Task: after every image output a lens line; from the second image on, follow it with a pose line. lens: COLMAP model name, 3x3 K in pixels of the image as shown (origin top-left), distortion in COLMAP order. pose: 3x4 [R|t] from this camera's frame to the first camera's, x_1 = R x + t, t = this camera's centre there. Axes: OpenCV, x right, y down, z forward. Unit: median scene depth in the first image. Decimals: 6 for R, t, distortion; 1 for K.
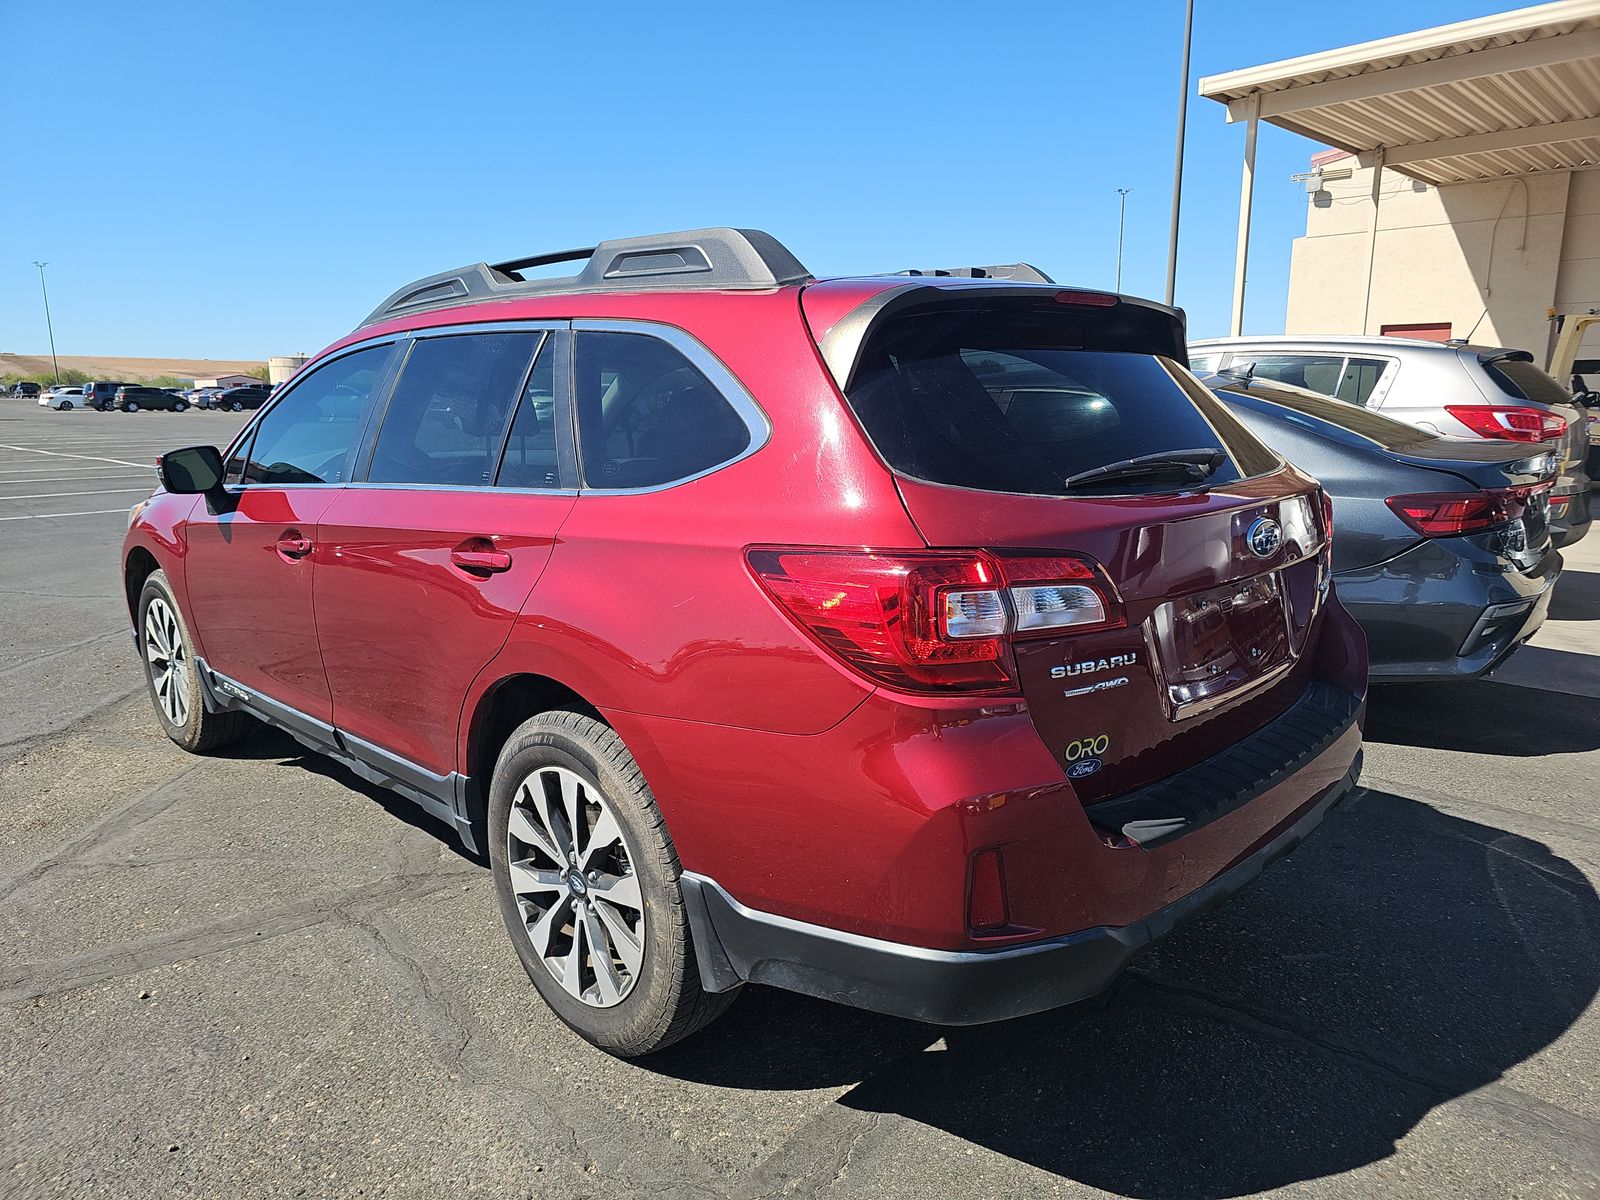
lens RADIAL K [[1071.1, 0, 803.6], [0, 1071.1, 601.4], [0, 0, 1]] dist [0.023106, -0.007644]
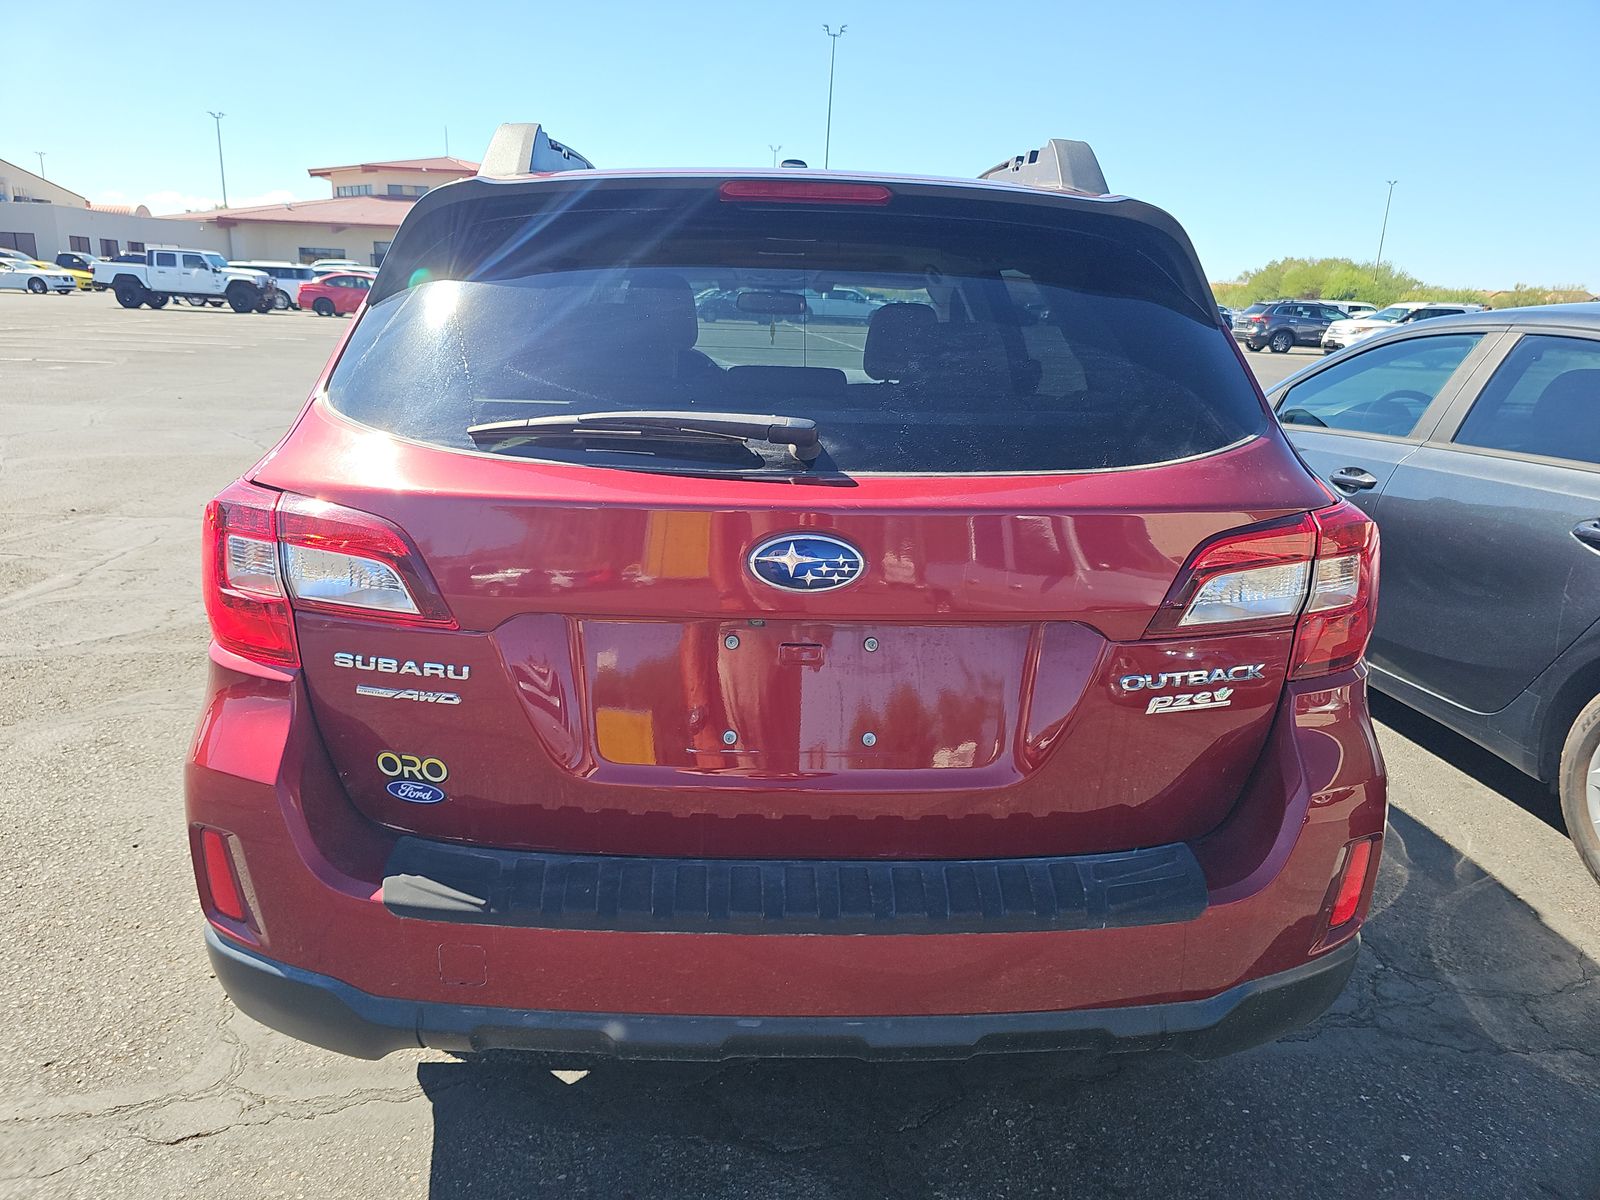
lens RADIAL K [[1071.1, 0, 800.5], [0, 1071.1, 593.3], [0, 0, 1]] dist [0.023106, -0.007644]
pose [[0.708613, 0.201213, -0.676299, 0.984648], [-0.165817, 0.979123, 0.117570, -0.131150], [0.685837, 0.028831, 0.727184, 0.619557]]
